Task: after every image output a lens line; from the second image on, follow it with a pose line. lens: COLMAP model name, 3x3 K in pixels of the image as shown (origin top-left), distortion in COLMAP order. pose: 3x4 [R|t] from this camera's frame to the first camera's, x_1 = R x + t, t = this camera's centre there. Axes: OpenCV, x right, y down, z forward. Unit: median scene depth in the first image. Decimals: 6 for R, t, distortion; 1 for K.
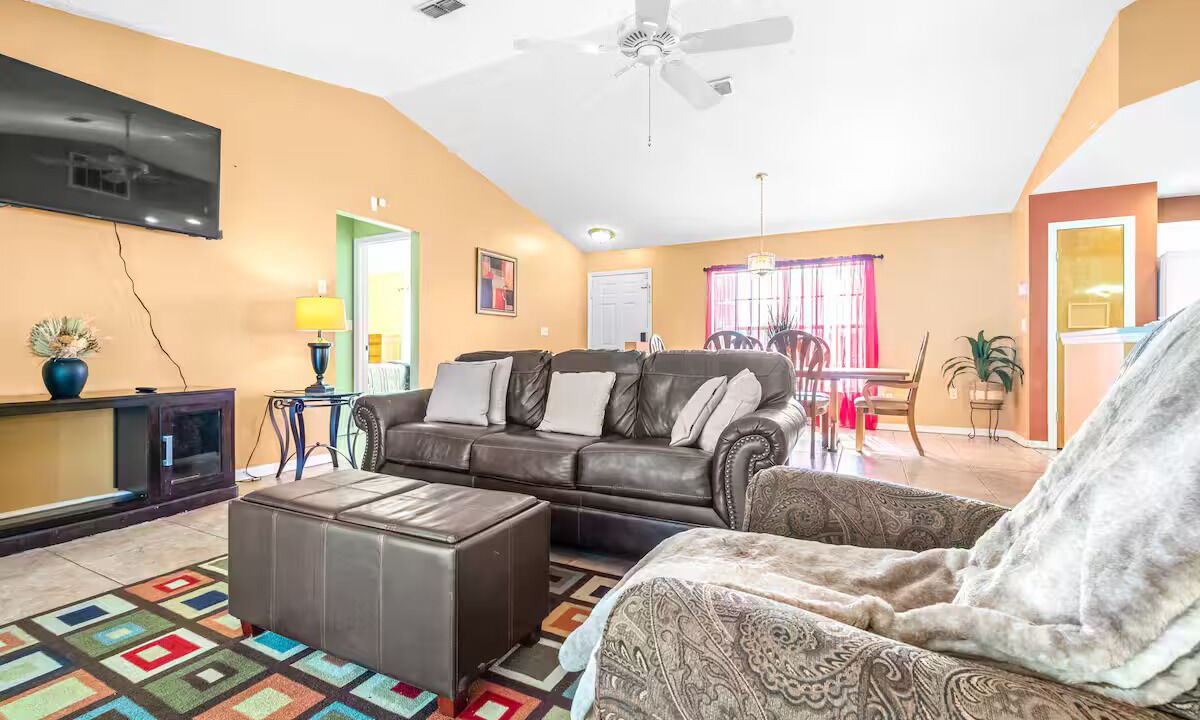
lens RADIAL K [[515.7, 0, 606.2], [0, 515.7, 356.9], [0, 0, 1]] dist [-0.001447, -0.000480]
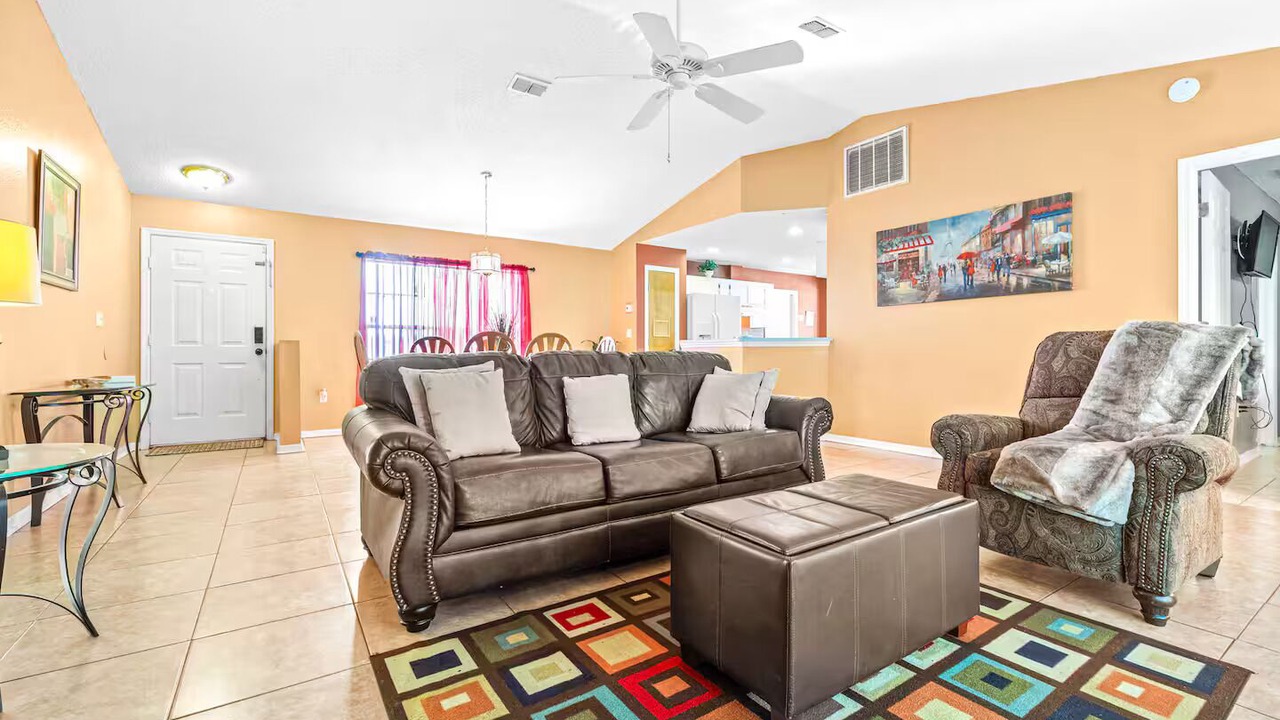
lens RADIAL K [[553.2, 0, 645.2], [0, 553.2, 352.6], [0, 0, 1]] dist [0.002230, 0.000499]
pose [[0.472459, -0.000608, 0.881352, -0.511095], [0.015804, 0.999845, -0.007782, -0.000674], [-0.881211, 0.017605, 0.472395, 0.270826]]
